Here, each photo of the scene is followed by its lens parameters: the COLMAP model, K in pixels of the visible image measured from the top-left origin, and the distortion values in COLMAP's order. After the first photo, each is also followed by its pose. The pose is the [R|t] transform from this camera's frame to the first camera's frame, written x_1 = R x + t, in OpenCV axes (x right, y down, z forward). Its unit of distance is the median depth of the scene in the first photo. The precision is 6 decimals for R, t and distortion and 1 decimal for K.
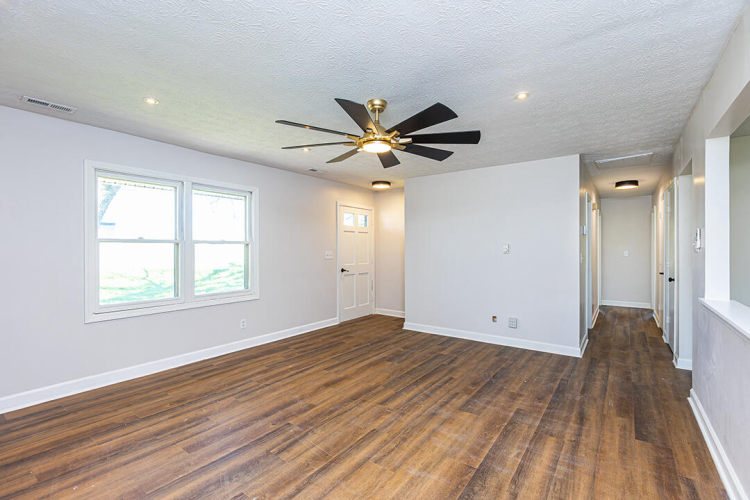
lens RADIAL K [[350.0, 0, 372.5], [0, 350.0, 247.7], [0, 0, 1]] dist [0.002676, 0.000078]
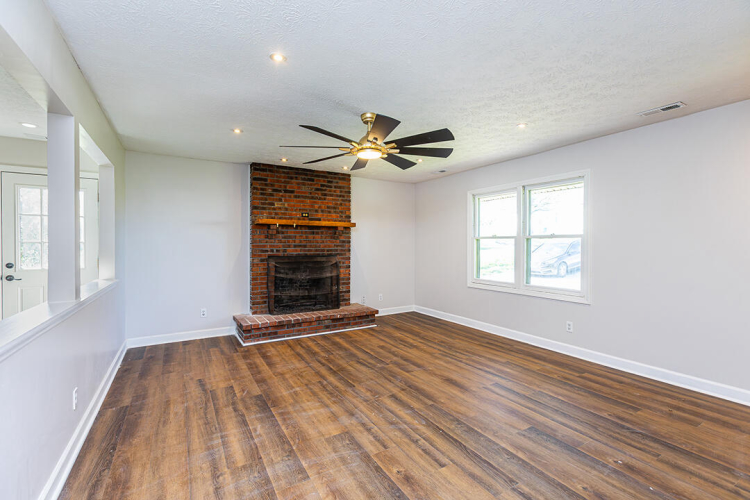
lens RADIAL K [[305.2, 0, 355.7], [0, 305.2, 243.9], [0, 0, 1]] dist [0.001198, 0.000111]
pose [[-0.405066, -0.000458, -0.914287, 0.873601], [0.002968, 0.999994, -0.001816, 0.008154], [0.914283, -0.003449, -0.405062, 1.259546]]
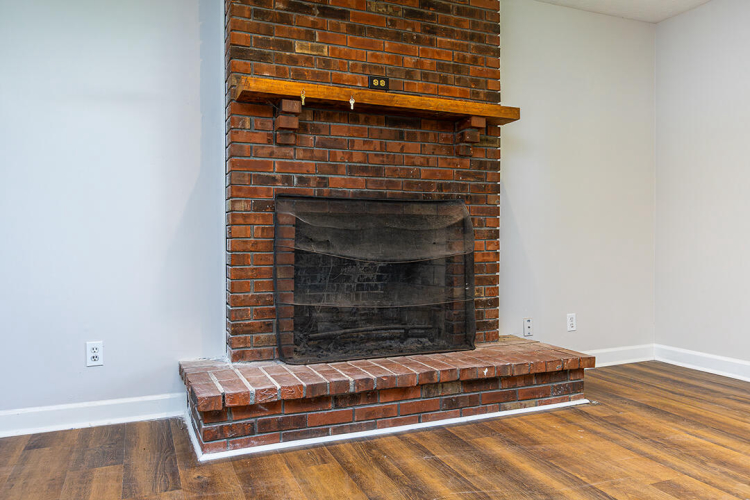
lens RADIAL K [[533.6, 0, 373.9], [0, 533.6, 243.9], [0, 0, 1]] dist [-0.002851, 0.001240]
pose [[-0.501376, 0.009375, -0.865179, 0.343843], [0.006671, 0.999953, 0.006969, 0.153072], [0.865204, -0.002278, -0.501415, 0.827865]]
